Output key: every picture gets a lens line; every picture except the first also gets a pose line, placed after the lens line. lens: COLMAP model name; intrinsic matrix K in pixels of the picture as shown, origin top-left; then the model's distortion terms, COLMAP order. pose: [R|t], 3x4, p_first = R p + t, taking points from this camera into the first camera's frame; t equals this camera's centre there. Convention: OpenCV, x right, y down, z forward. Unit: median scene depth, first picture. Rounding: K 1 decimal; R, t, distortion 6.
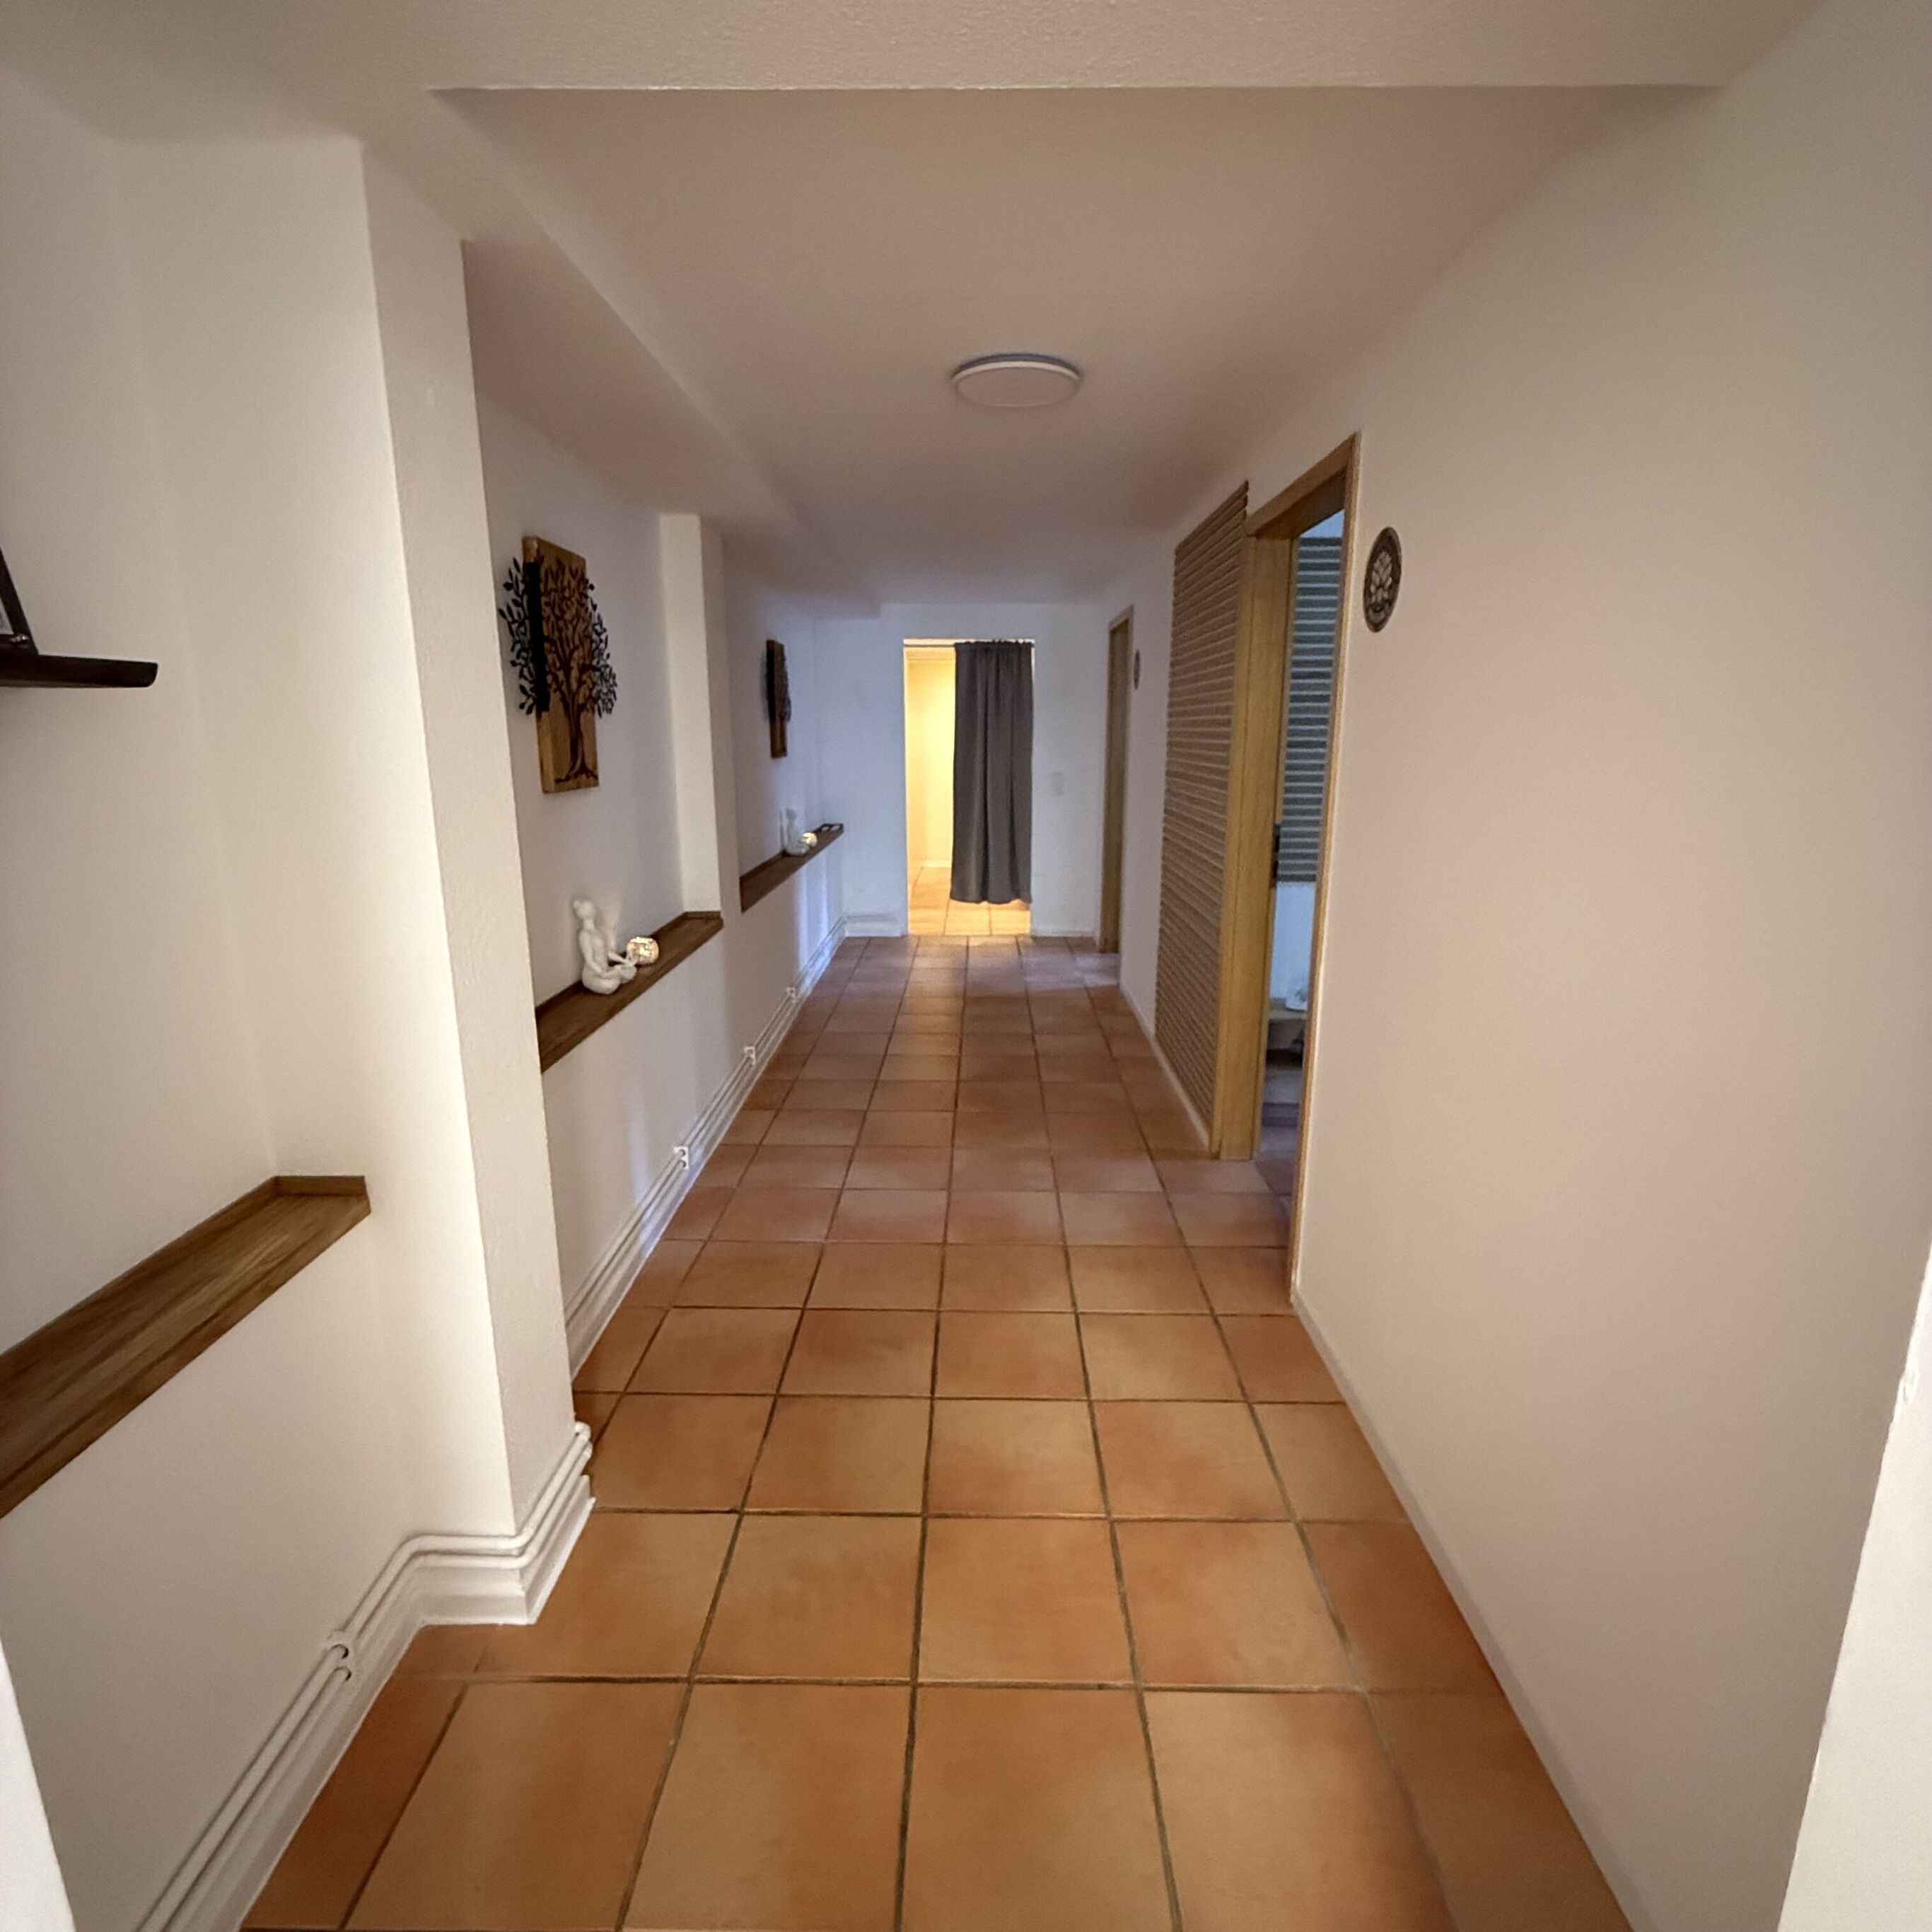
lens RADIAL K [[1023.6, 0, 964.2], [0, 1023.6, 963.6], [0, 0, 1]] dist [0.000363, -0.001672]
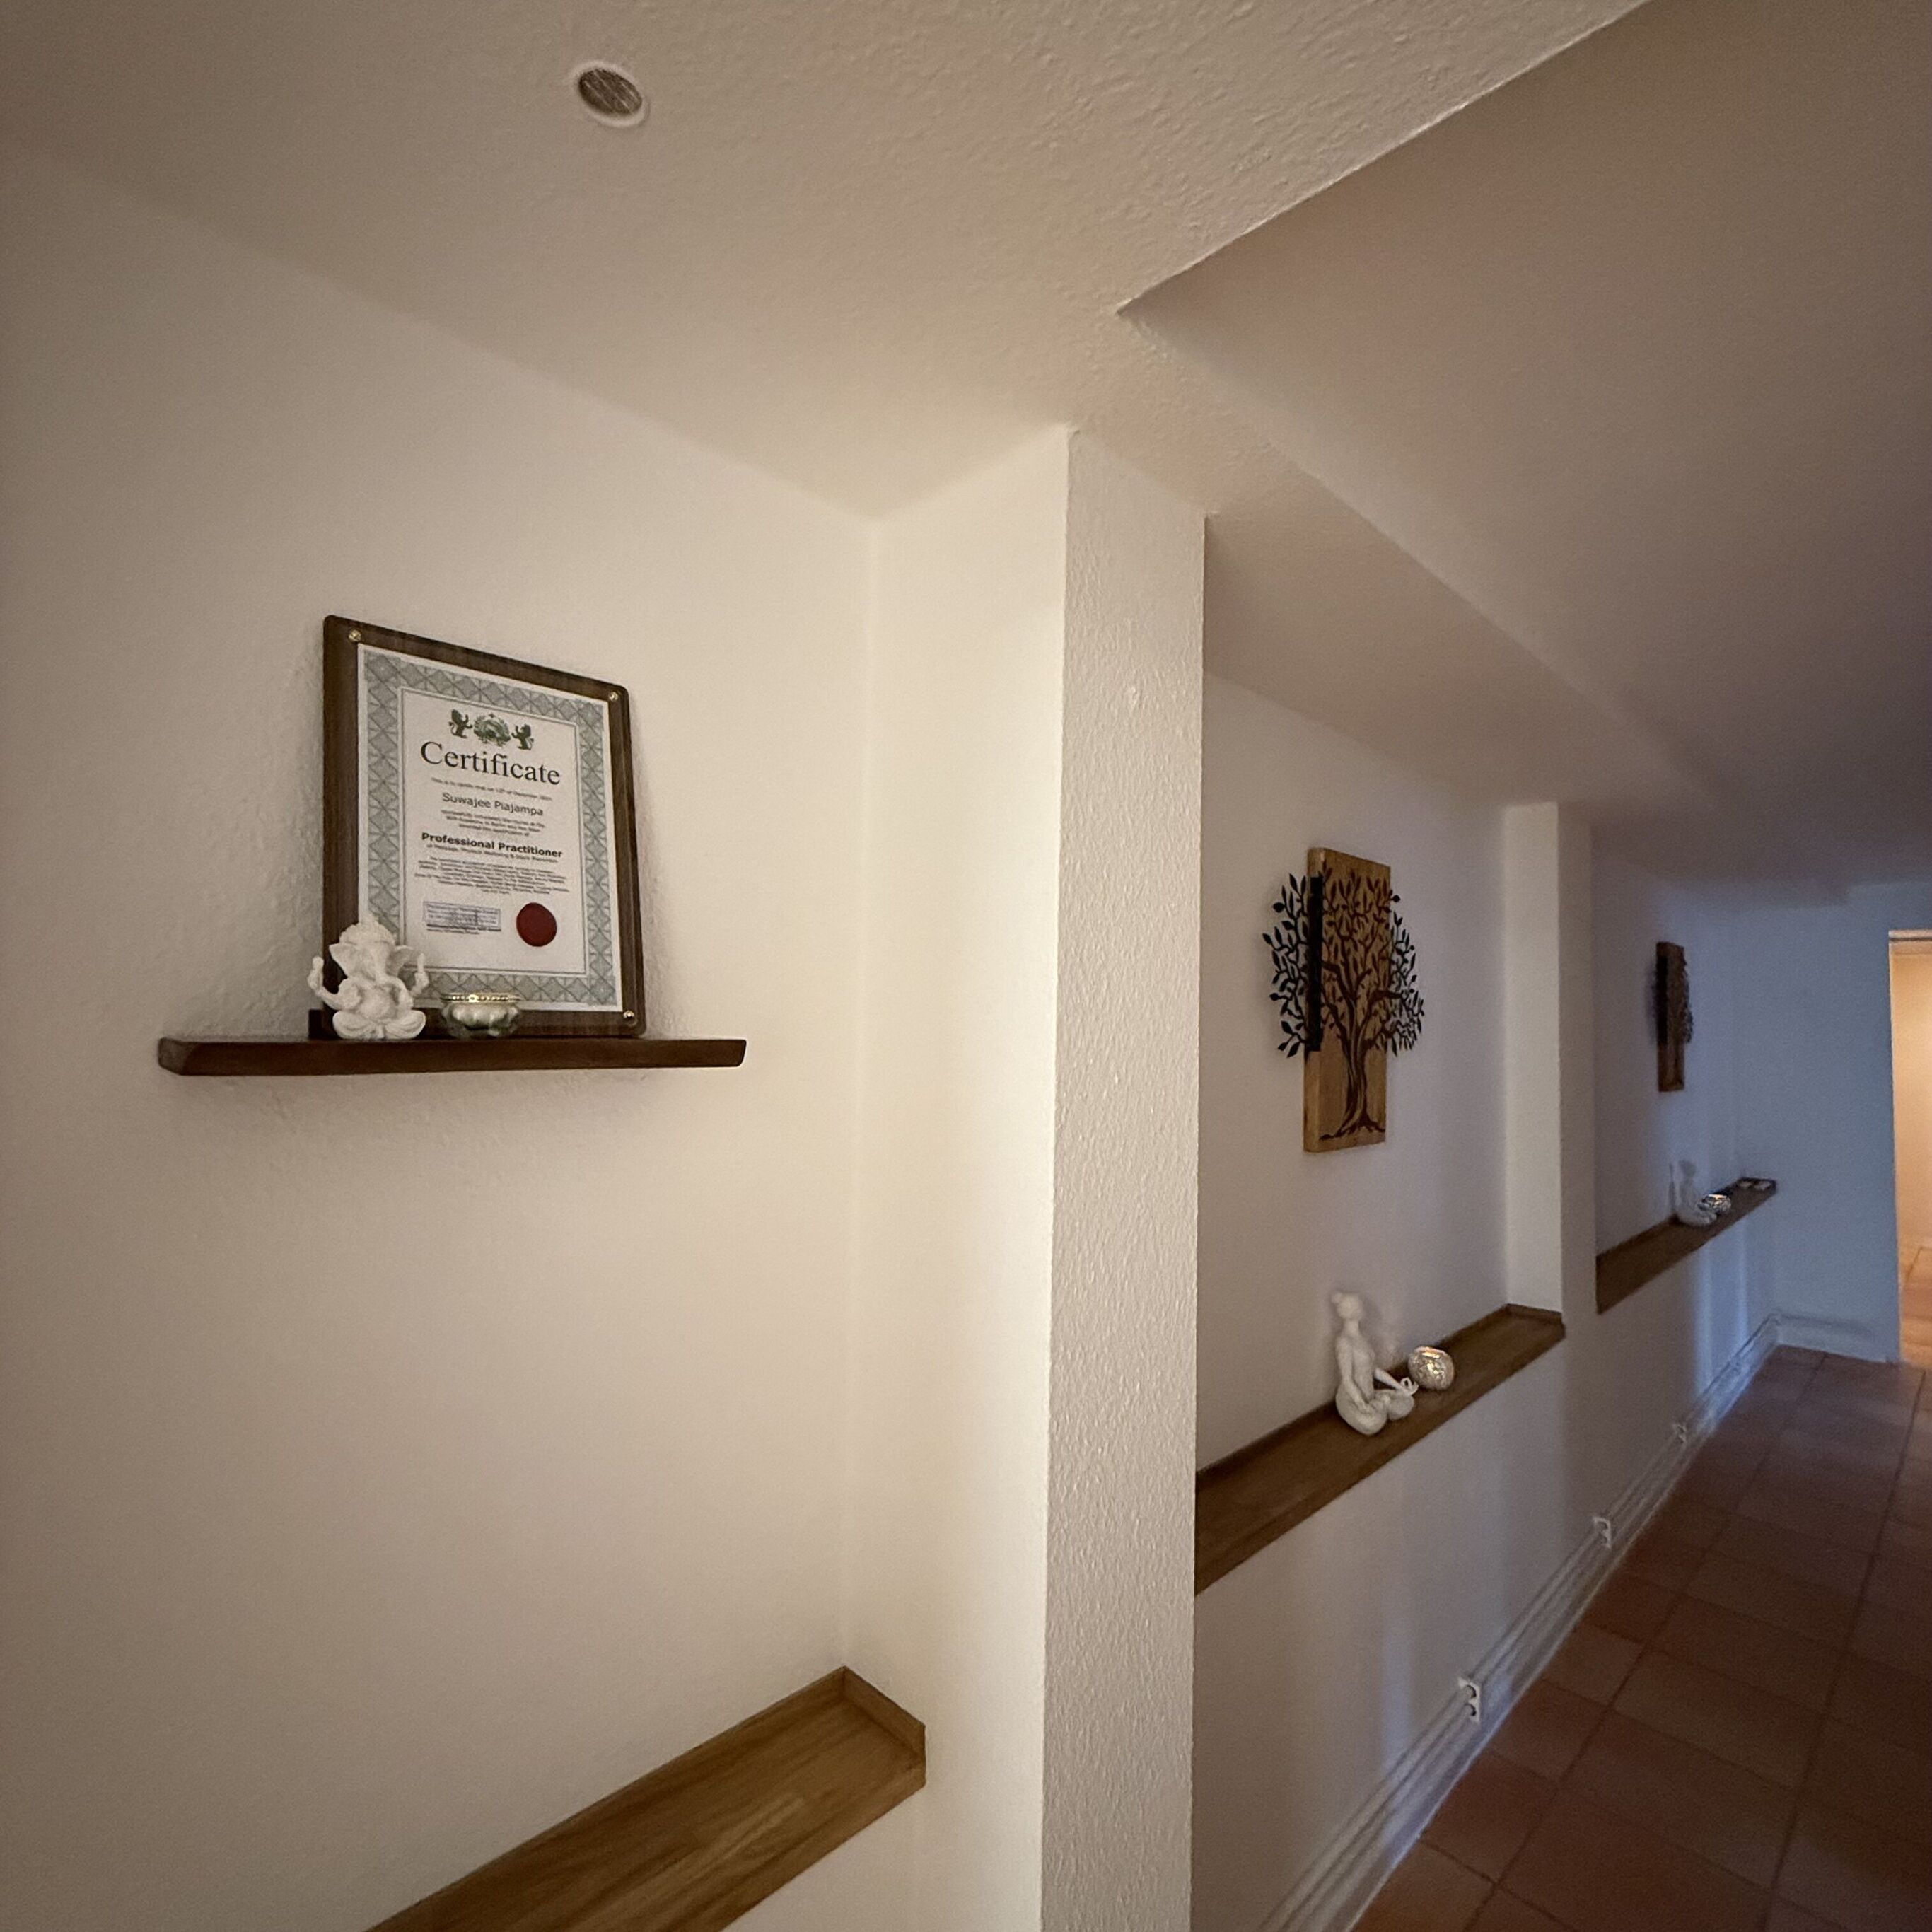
lens RADIAL K [[1023.6, 0, 964.9], [0, 1023.6, 961.1], [0, 0, 1]] dist [0.000363, -0.001672]
pose [[0.708650, -0.020709, -0.705256, -0.033722], [-0.178876, 0.961639, -0.207974, -0.088785], [0.682509, 0.273534, 0.677762, 0.225254]]
